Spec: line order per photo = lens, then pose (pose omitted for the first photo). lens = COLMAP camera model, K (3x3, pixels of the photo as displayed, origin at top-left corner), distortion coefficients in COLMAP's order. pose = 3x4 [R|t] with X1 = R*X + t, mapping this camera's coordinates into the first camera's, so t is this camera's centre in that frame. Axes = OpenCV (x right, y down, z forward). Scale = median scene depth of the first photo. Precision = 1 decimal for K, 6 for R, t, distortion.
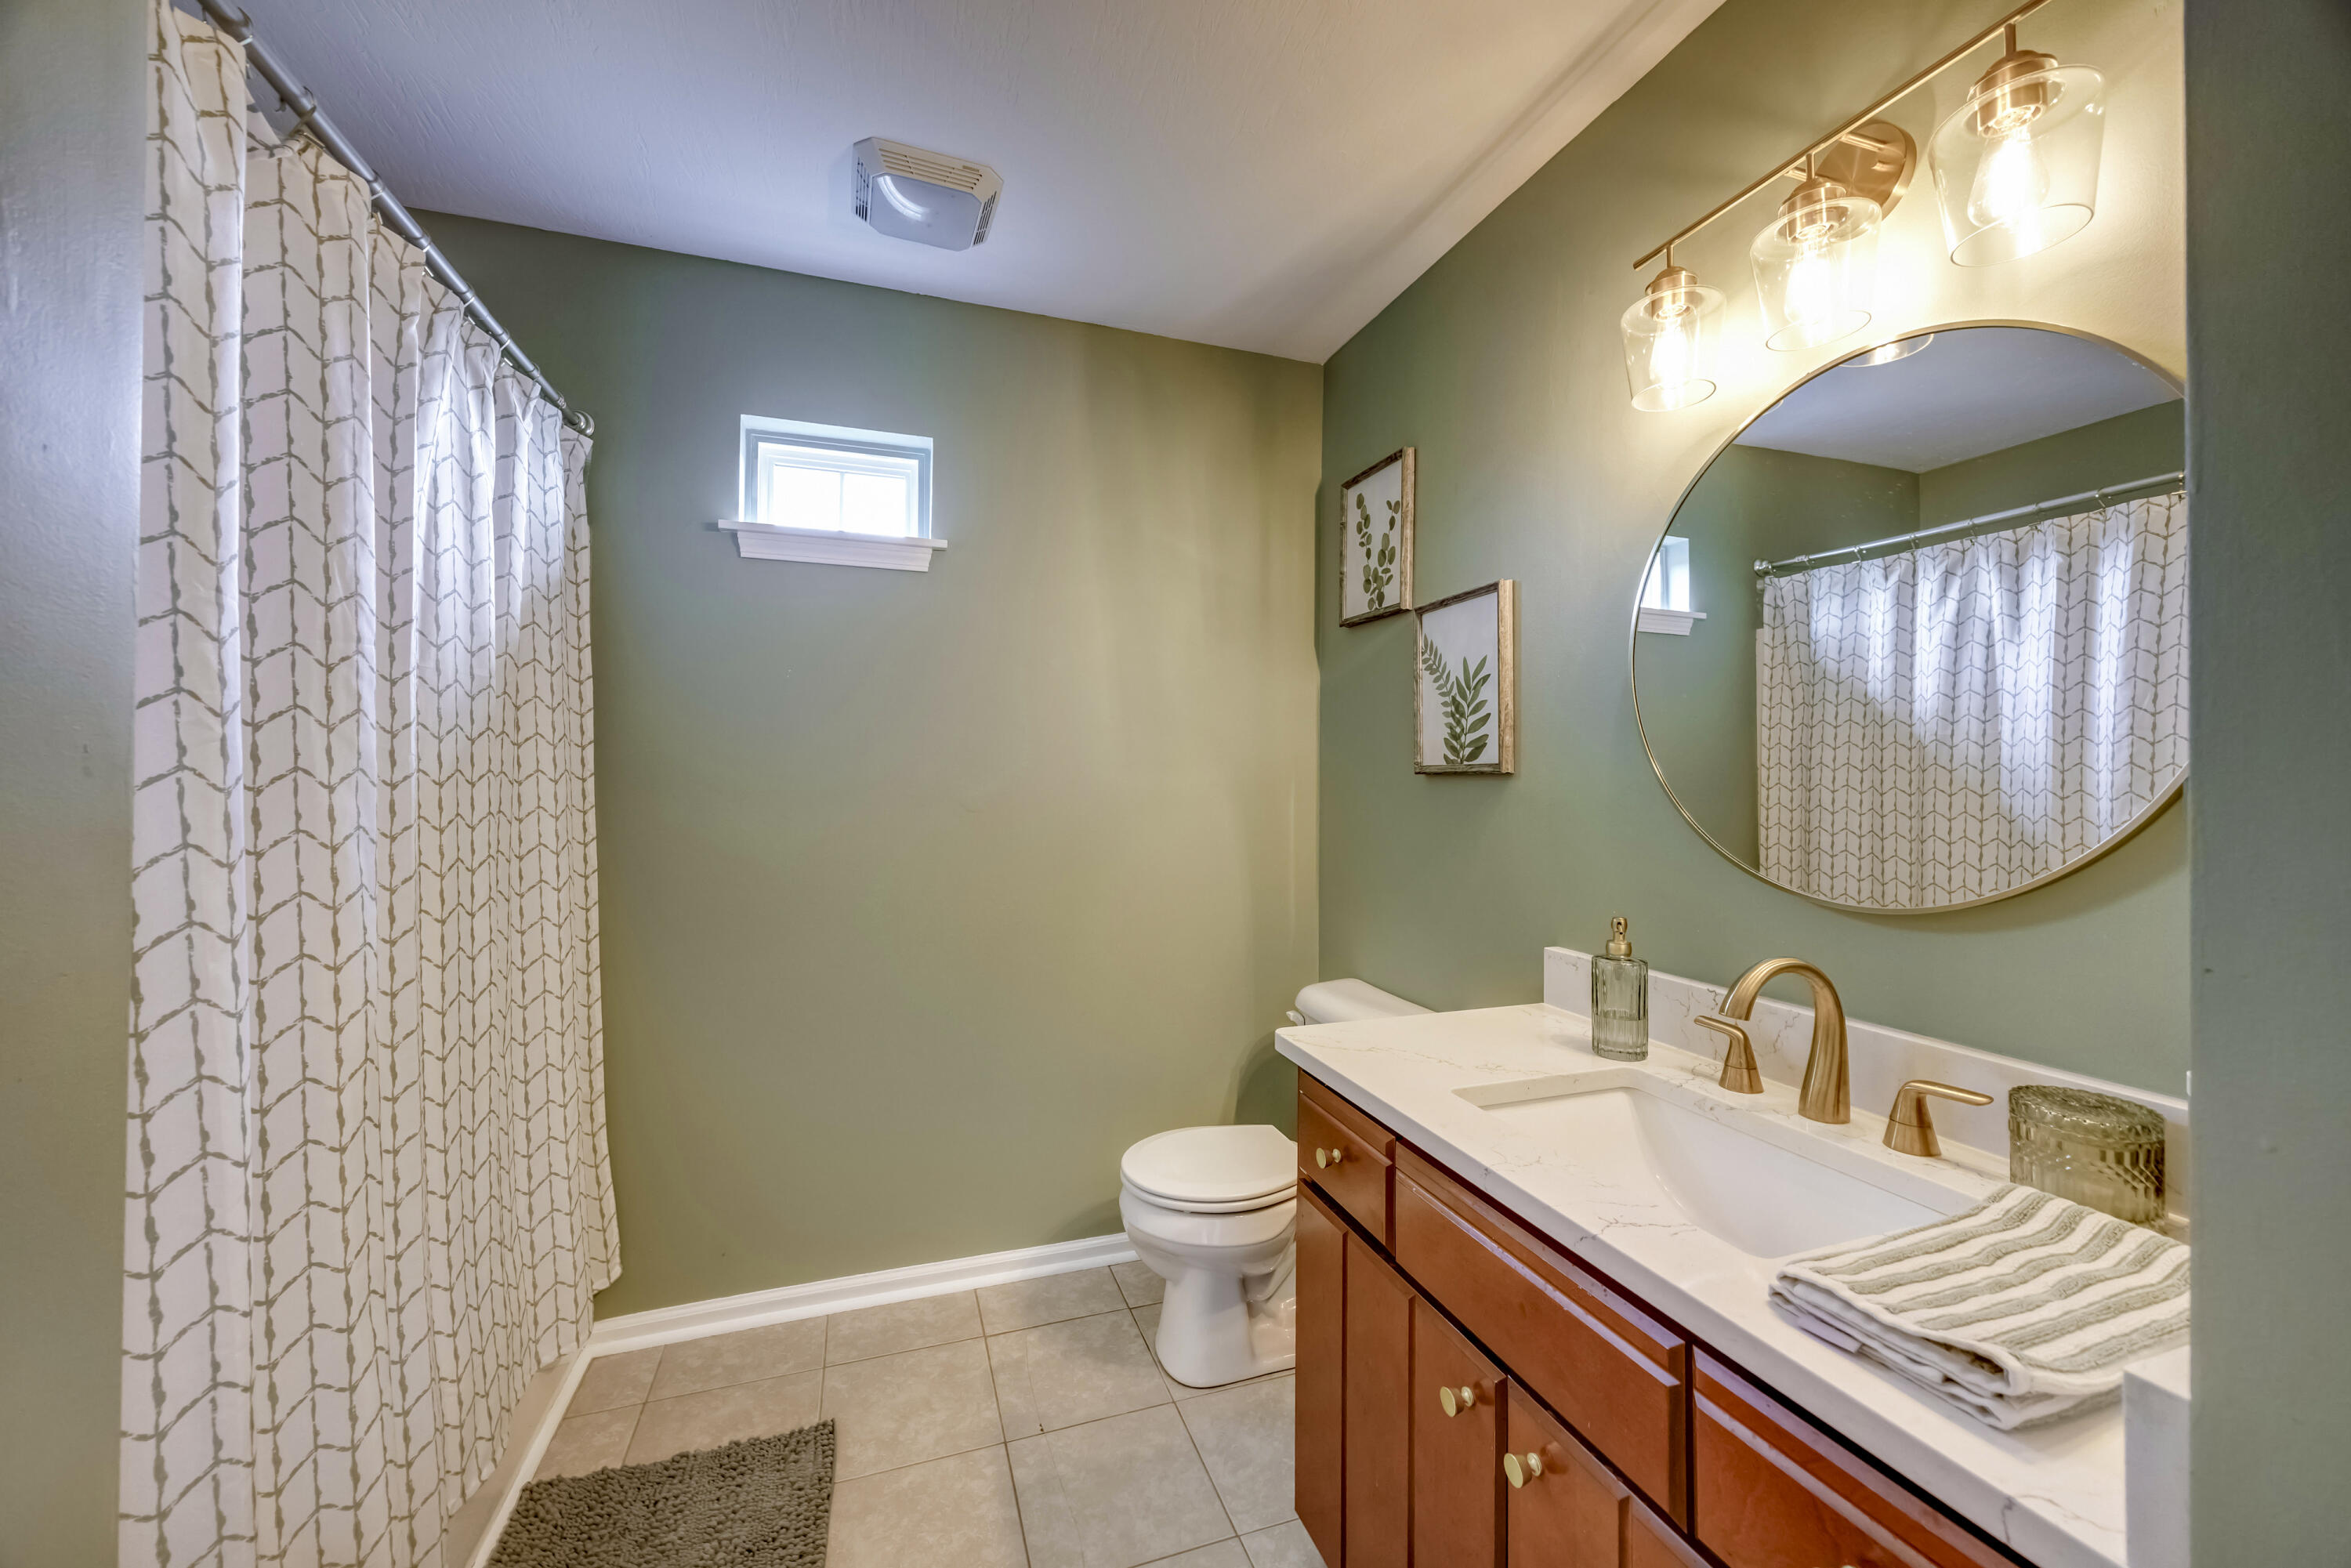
lens RADIAL K [[931.2, 0, 1175.8], [0, 931.2, 762.7], [0, 0, 1]] dist [-0.000286, -0.000006]
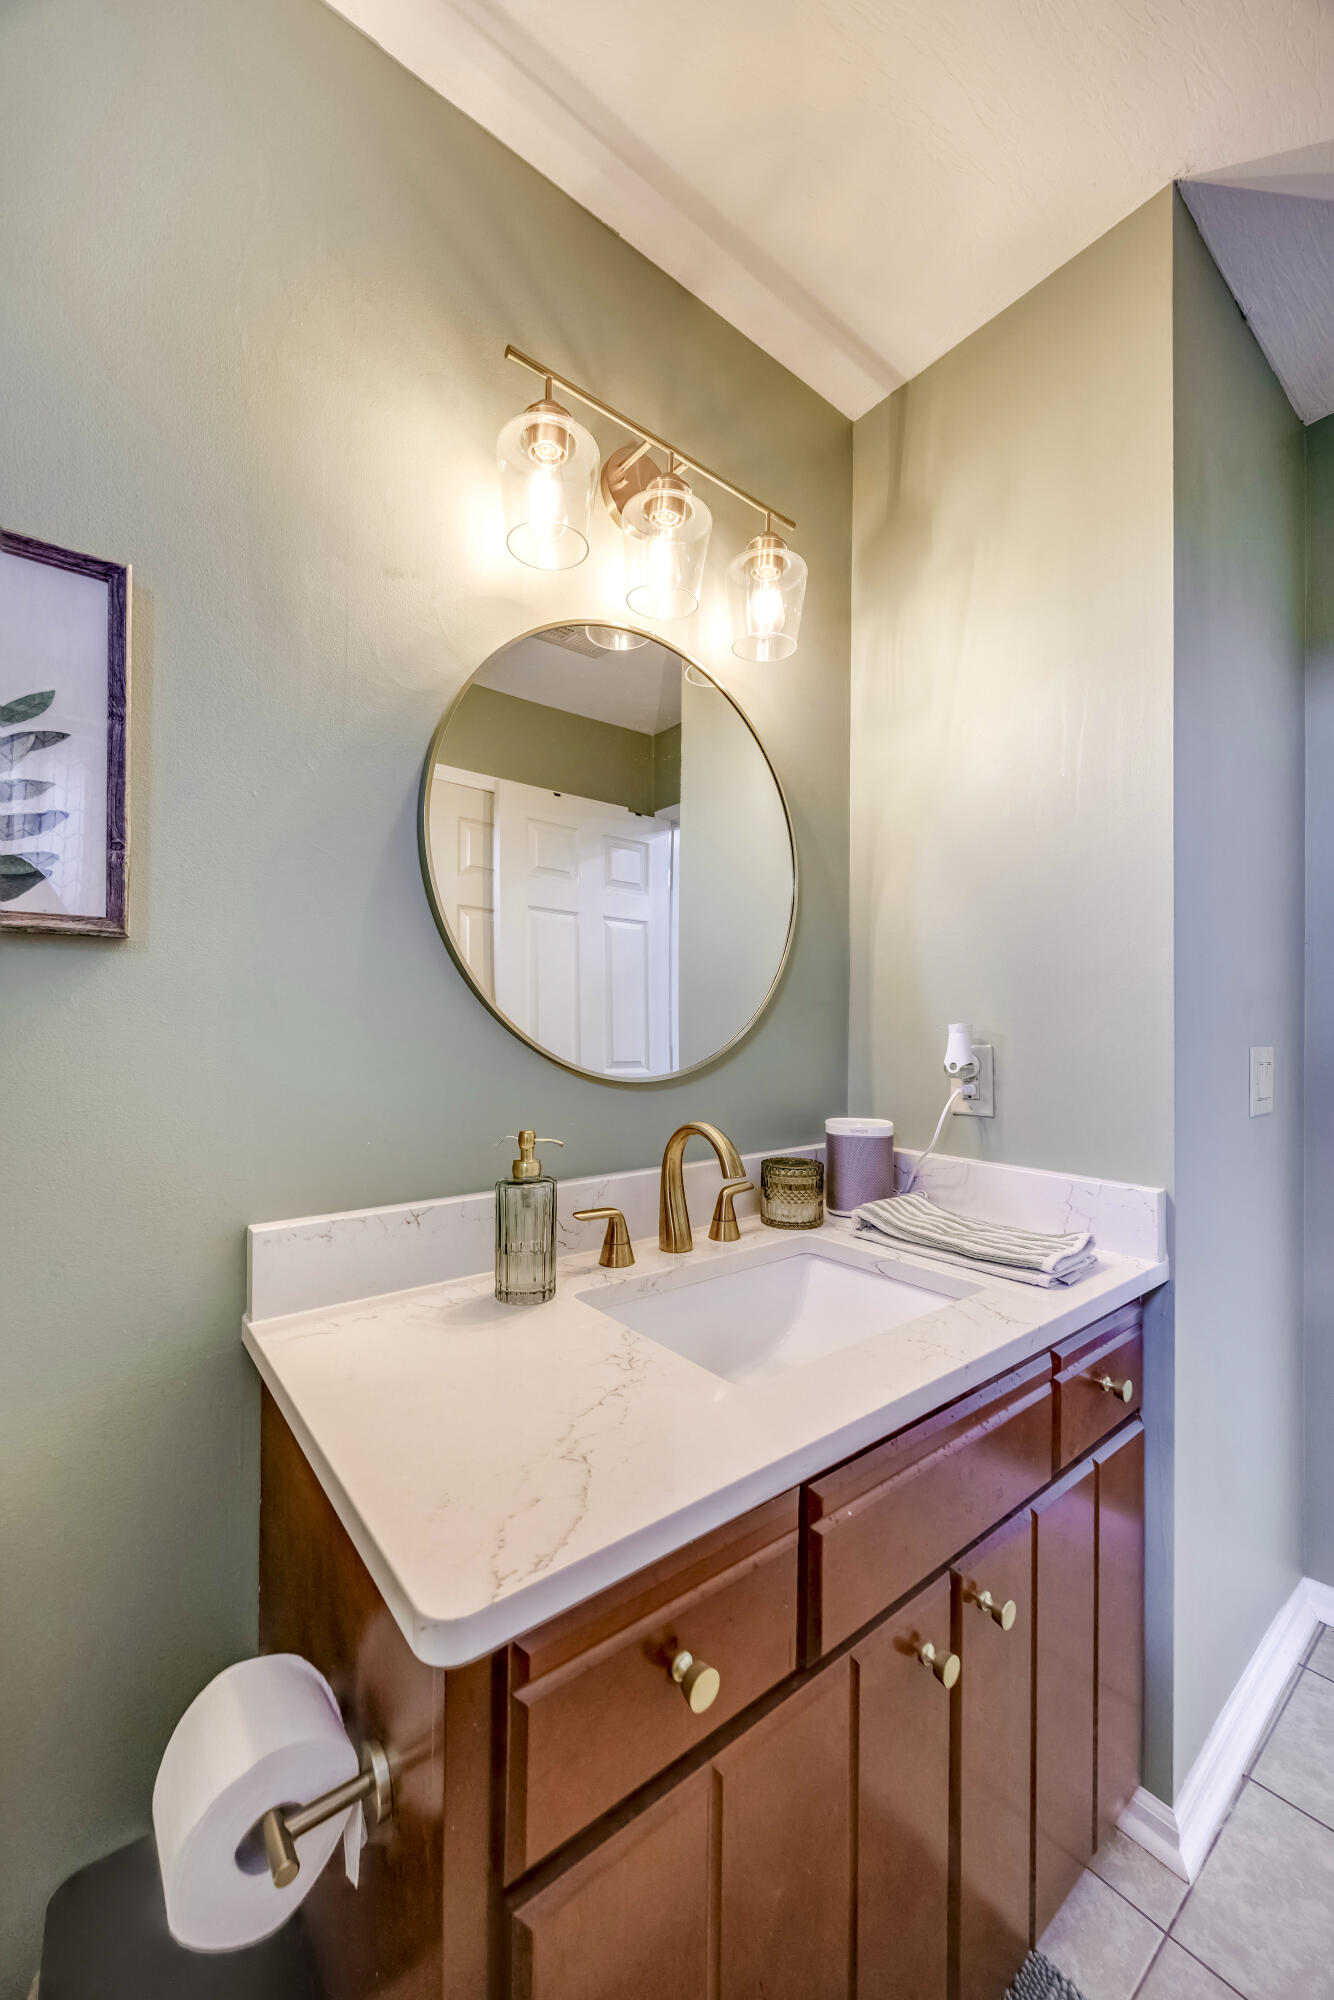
lens RADIAL K [[767.7, 0, 670.3], [0, 767.7, 1021.6], [0, 0, 1]] dist [-0.000983, -0.000163]
pose [[-0.321438, 0.002527, 0.946927, -0.206302], [-0.011693, 0.999910, -0.006638, 0.077139], [-0.946858, -0.013206, -0.321380, 1.126915]]
